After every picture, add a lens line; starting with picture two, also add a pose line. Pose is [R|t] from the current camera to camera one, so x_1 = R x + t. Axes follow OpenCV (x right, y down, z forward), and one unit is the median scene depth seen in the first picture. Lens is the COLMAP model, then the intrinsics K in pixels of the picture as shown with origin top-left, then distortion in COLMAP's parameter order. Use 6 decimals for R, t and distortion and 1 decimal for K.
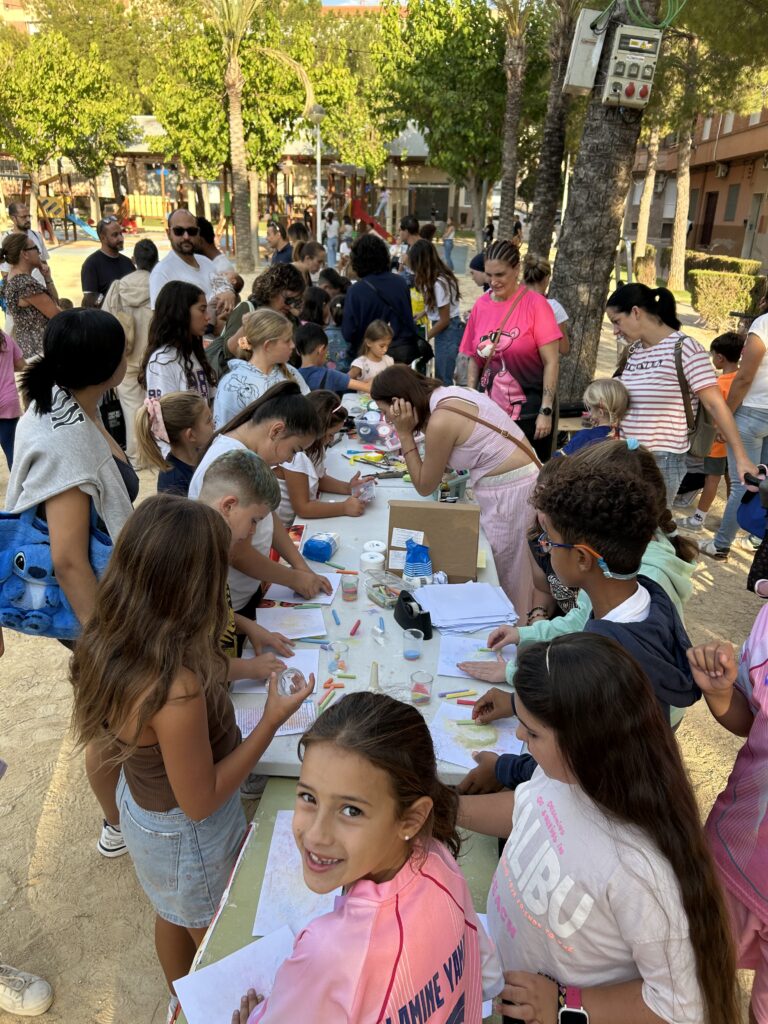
lens RADIAL K [[769.3, 0, 378.1], [0, 769.3, 512.7], [0, 0, 1]] dist [0.044860, -0.038737]
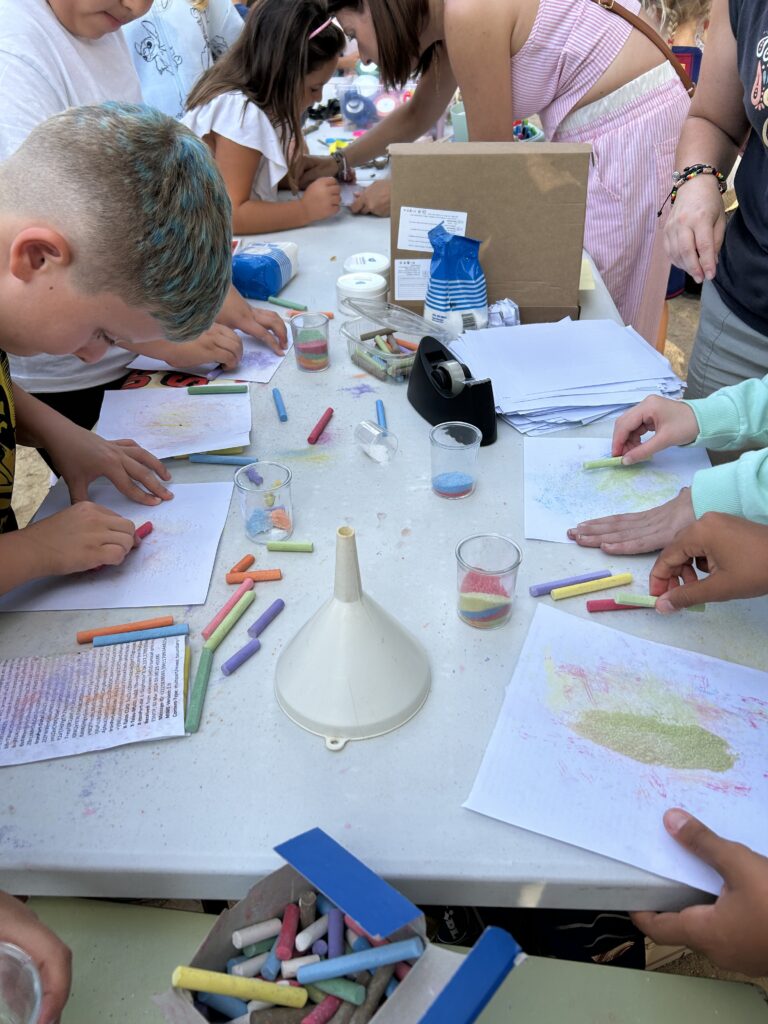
lens RADIAL K [[769.3, 0, 383.5], [0, 769.3, 516.7], [0, 0, 1]] dist [0.044860, -0.038737]
pose [[0.998609, -0.043641, -0.029589, 0.016670], [0.049794, 0.965108, 0.257074, 0.085649], [0.017338, -0.258189, 0.965939, 0.545854]]
